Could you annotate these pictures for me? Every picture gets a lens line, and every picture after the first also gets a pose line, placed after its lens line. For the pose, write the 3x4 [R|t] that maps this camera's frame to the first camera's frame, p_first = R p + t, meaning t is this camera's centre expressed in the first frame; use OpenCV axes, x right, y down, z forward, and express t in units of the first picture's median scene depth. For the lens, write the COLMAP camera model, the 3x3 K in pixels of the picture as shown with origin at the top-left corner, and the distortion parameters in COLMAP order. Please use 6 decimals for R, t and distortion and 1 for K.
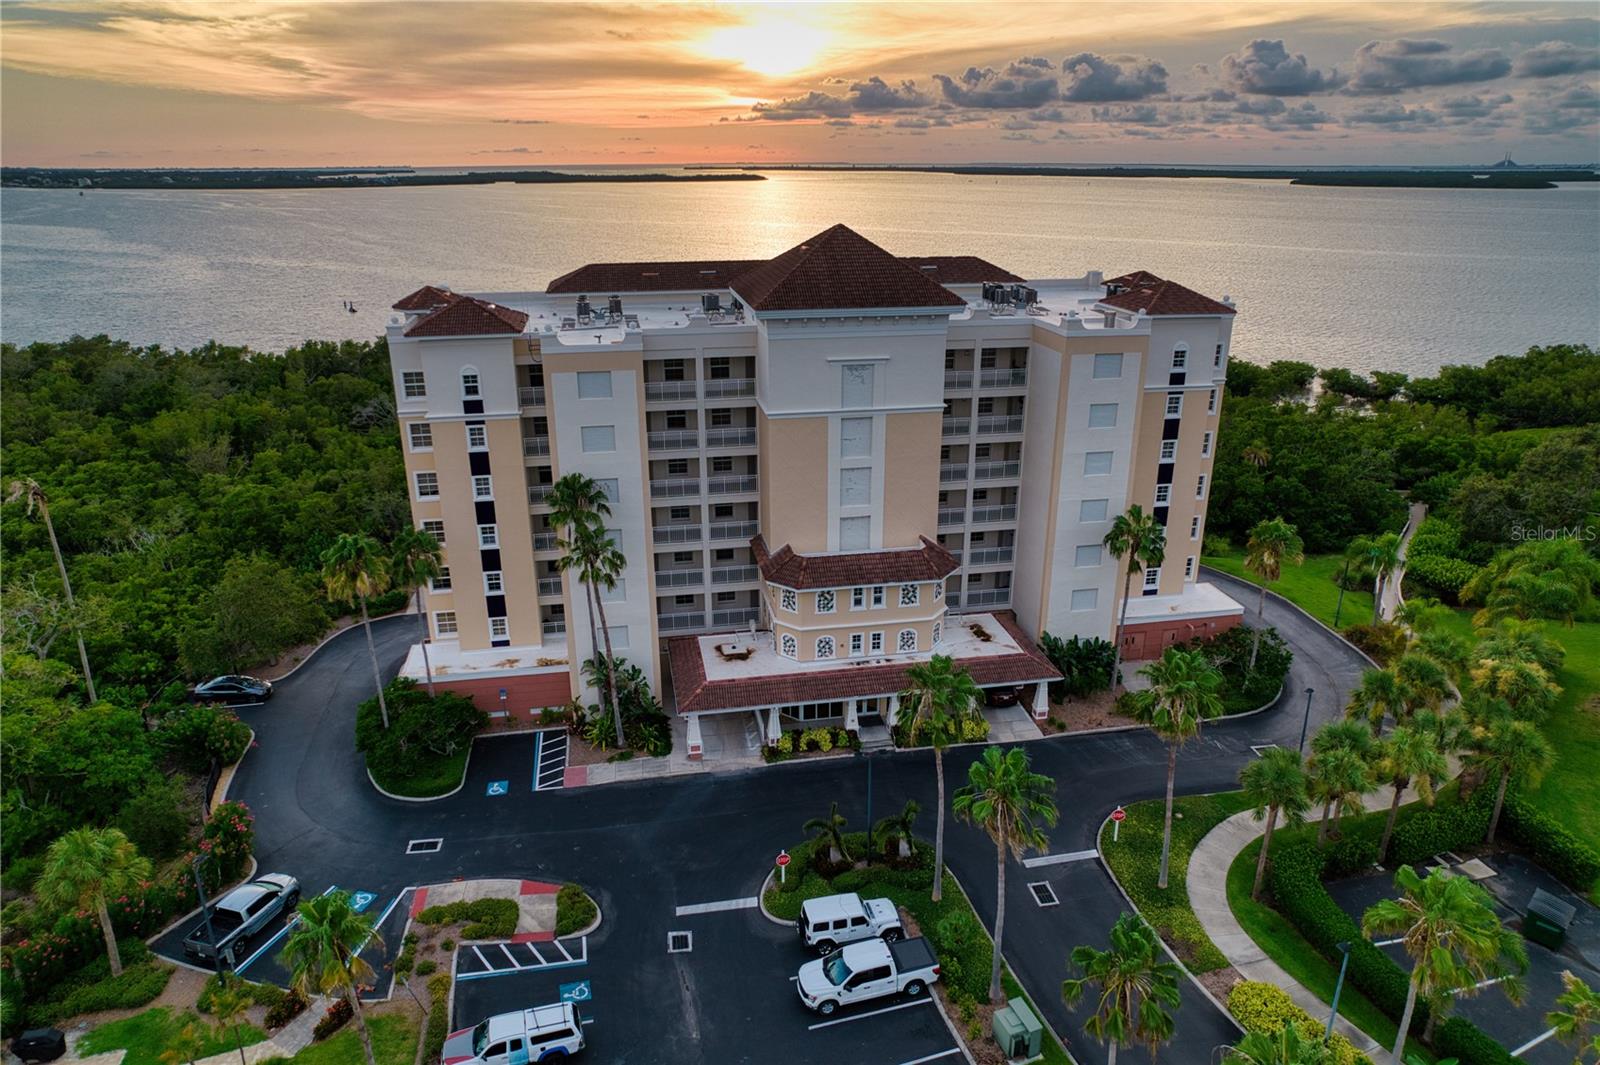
lens RADIAL K [[1024.9, 0, 806.3], [0, 1024.9, 534.2], [0, 0, 1]] dist [-0.051940, 0.044016]
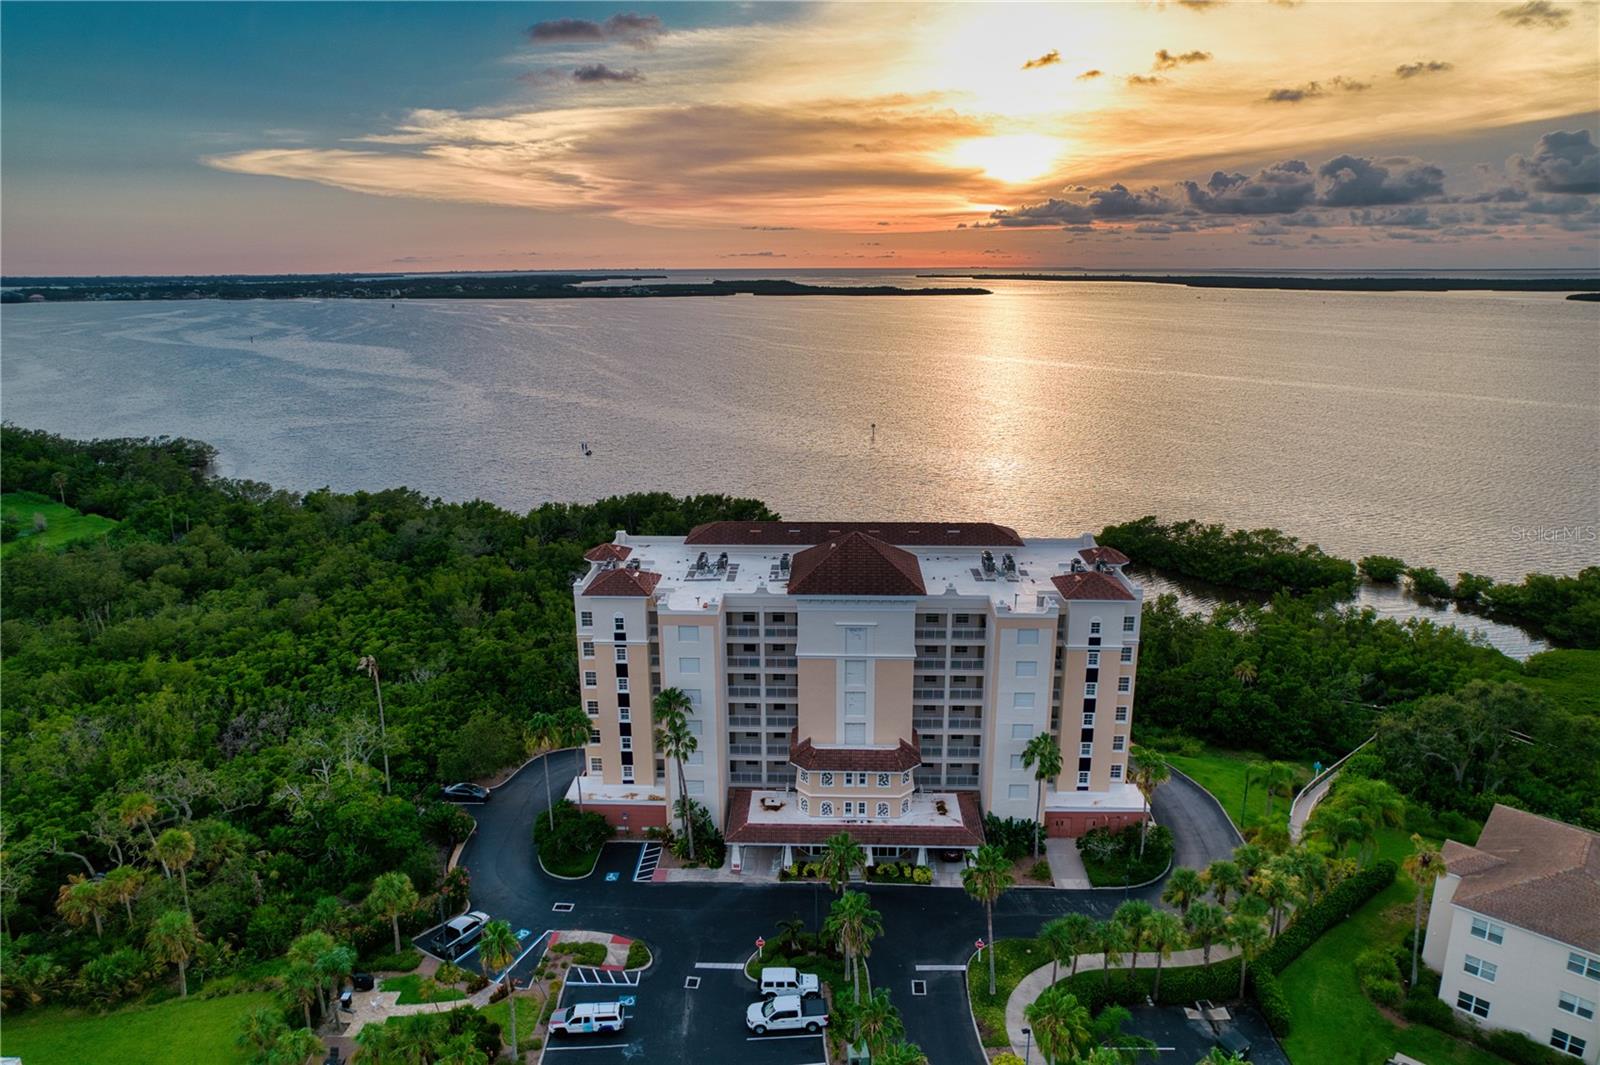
lens RADIAL K [[1024.9, 0, 814.0], [0, 1024.9, 540.8], [0, 0, 1]] dist [-0.051940, 0.044016]
pose [[0.977692, 0.056615, -0.202270, 0.287541], [-0.074302, 0.993945, -0.080944, -0.162475], [0.196462, 0.094167, 0.975979, -0.527932]]
